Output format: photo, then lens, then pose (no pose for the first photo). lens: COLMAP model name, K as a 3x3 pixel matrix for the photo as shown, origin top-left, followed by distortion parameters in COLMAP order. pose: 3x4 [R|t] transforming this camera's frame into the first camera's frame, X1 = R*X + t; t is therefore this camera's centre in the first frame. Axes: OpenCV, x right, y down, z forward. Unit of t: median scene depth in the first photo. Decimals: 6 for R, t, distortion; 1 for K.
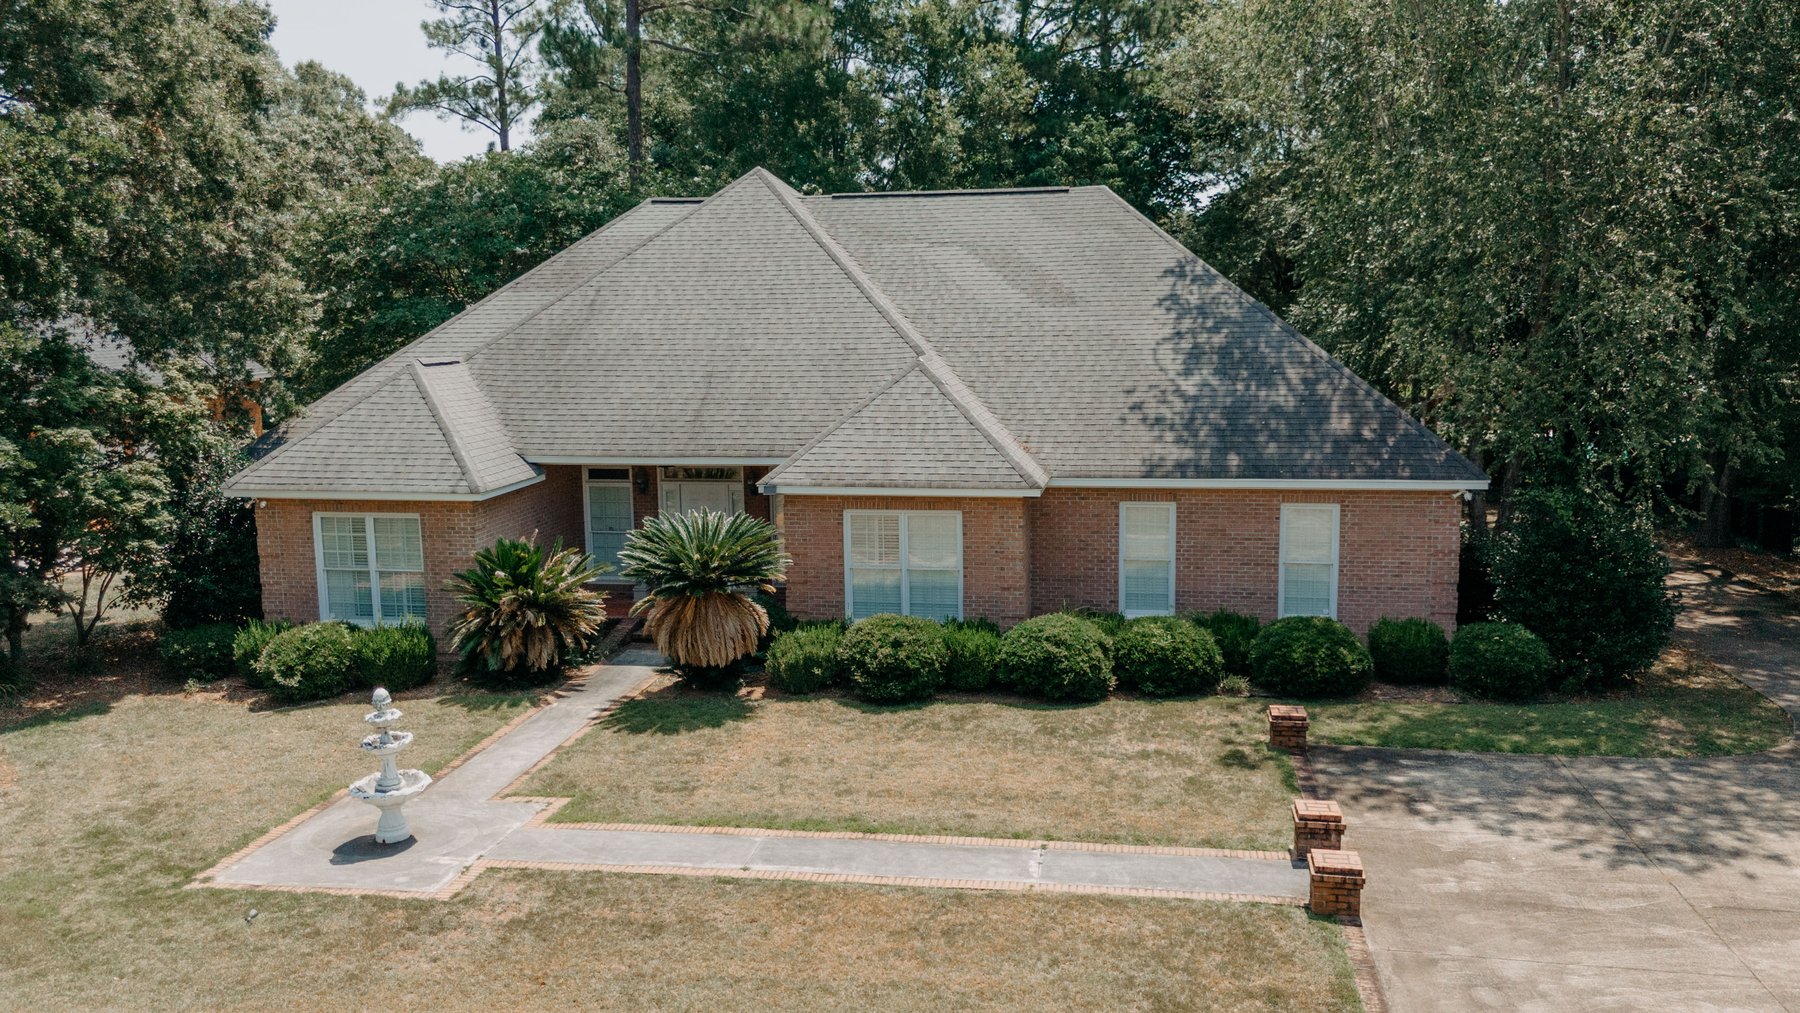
lens RADIAL K [[1429.0, 0, 904.7], [0, 1429.0, 503.4], [0, 0, 1]] dist [0.079141, -0.141702]
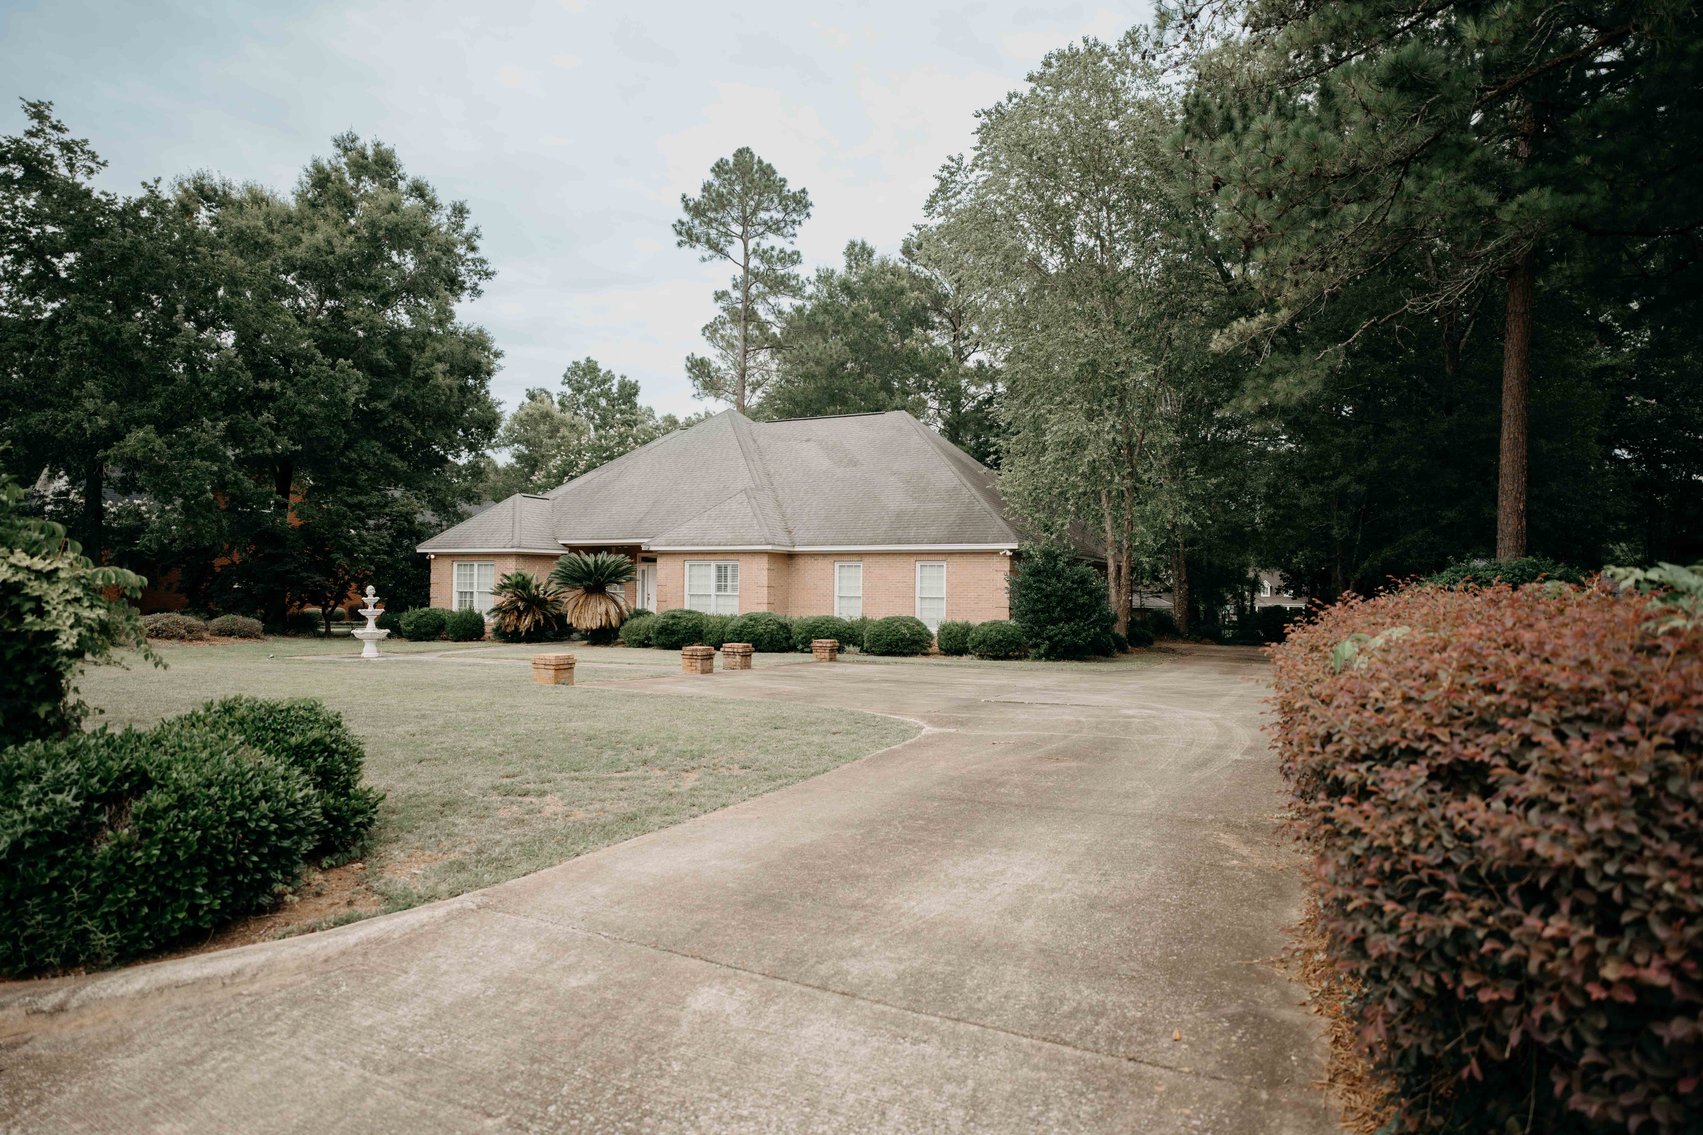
lens RADIAL K [[974.1, 0, 851.5], [0, 974.1, 567.5], [0, 0, 1]] dist [-0.002961, -0.000483]
pose [[0.958419, 0.017583, -0.284822, 0.505983], [-0.065994, 0.984700, -0.161276, 0.195908], [0.277628, 0.173367, 0.944916, -0.128131]]
